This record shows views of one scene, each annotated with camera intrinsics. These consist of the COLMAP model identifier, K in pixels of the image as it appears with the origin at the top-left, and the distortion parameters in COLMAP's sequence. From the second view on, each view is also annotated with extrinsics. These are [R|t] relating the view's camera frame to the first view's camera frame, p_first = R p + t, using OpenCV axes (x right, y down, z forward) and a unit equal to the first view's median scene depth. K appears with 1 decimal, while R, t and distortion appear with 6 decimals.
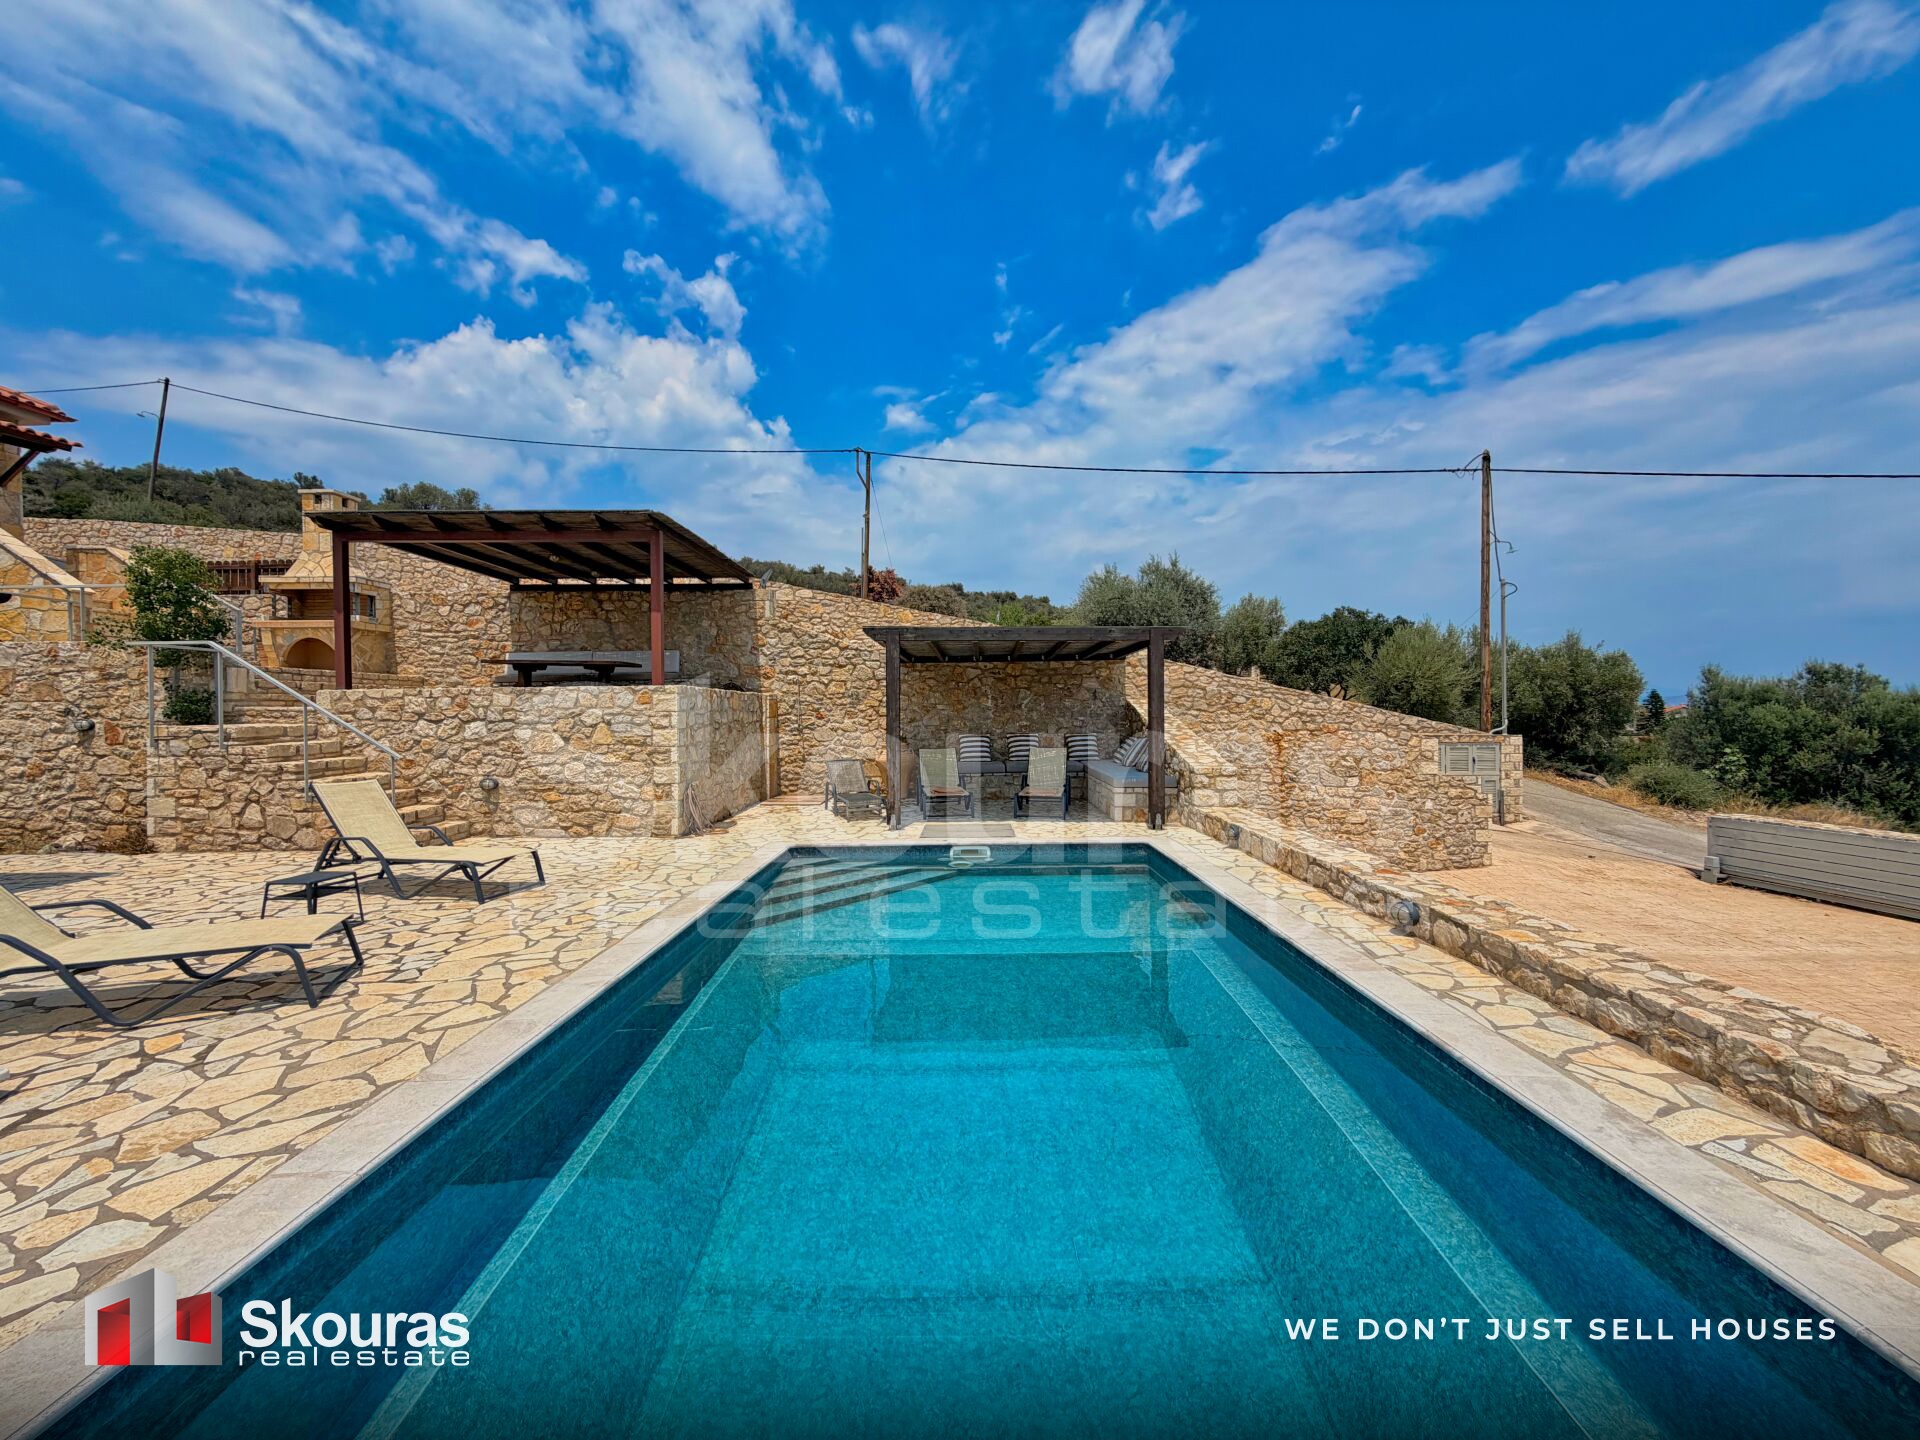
lens RADIAL K [[763.5, 0, 954.0], [0, 763.5, 717.0], [0, 0, 1]] dist [-0.000150, 0.000113]
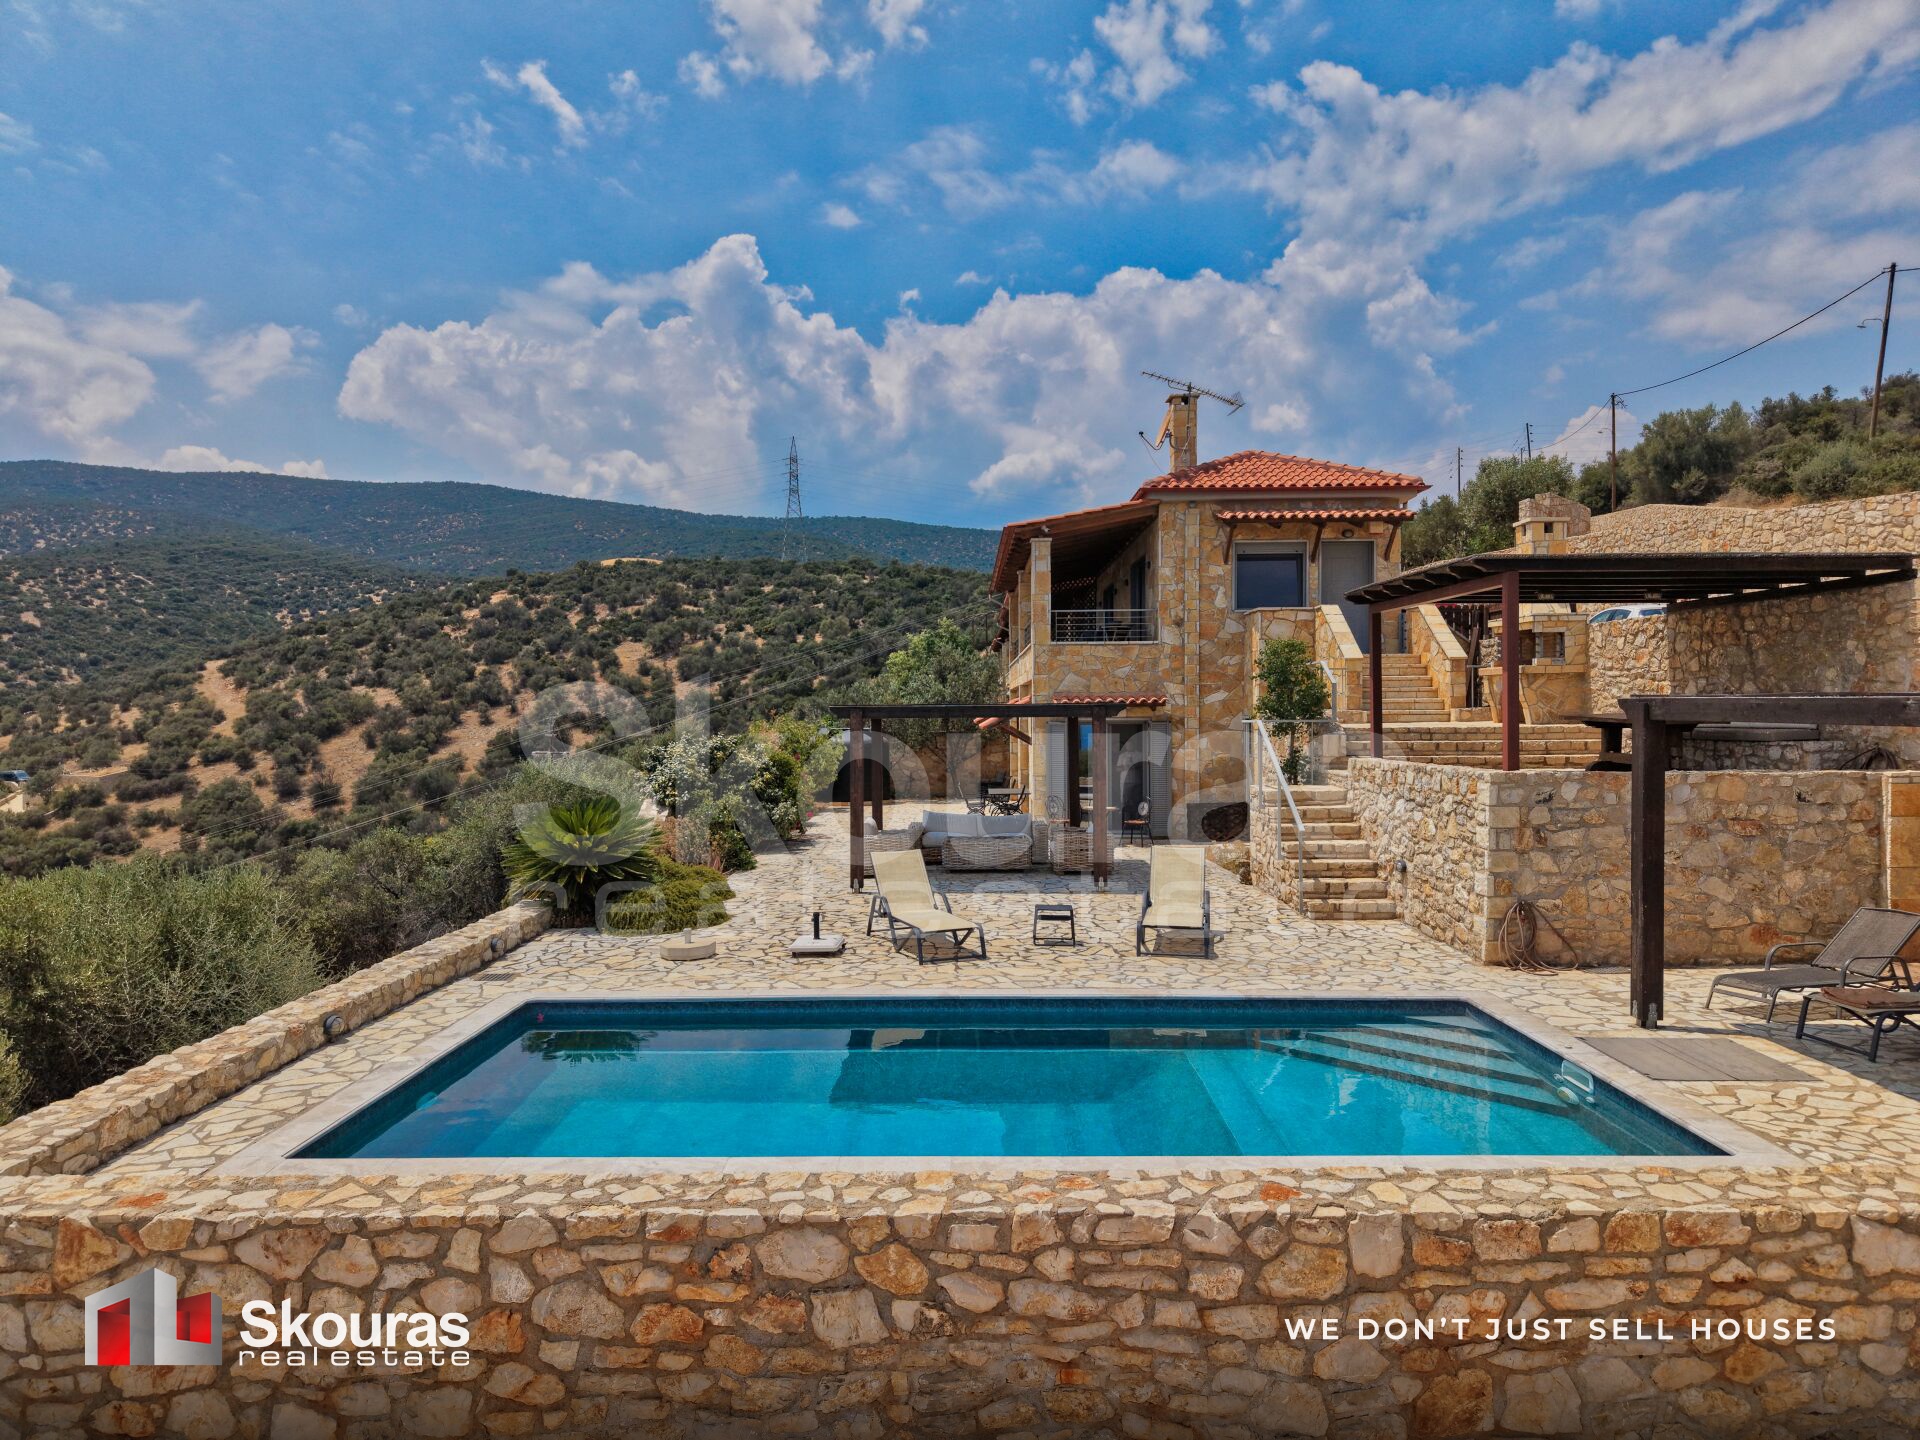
lens RADIAL K [[1281.4, 0, 958.4], [0, 1281.4, 732.3], [0, 0, 1]] dist [0.026920, -0.027473]
pose [[-0.002087, 0.026228, -0.999654, 0.977197], [0.000815, 0.999656, 0.026227, -0.119257], [0.999997, -0.000760, -0.002107, 0.456601]]
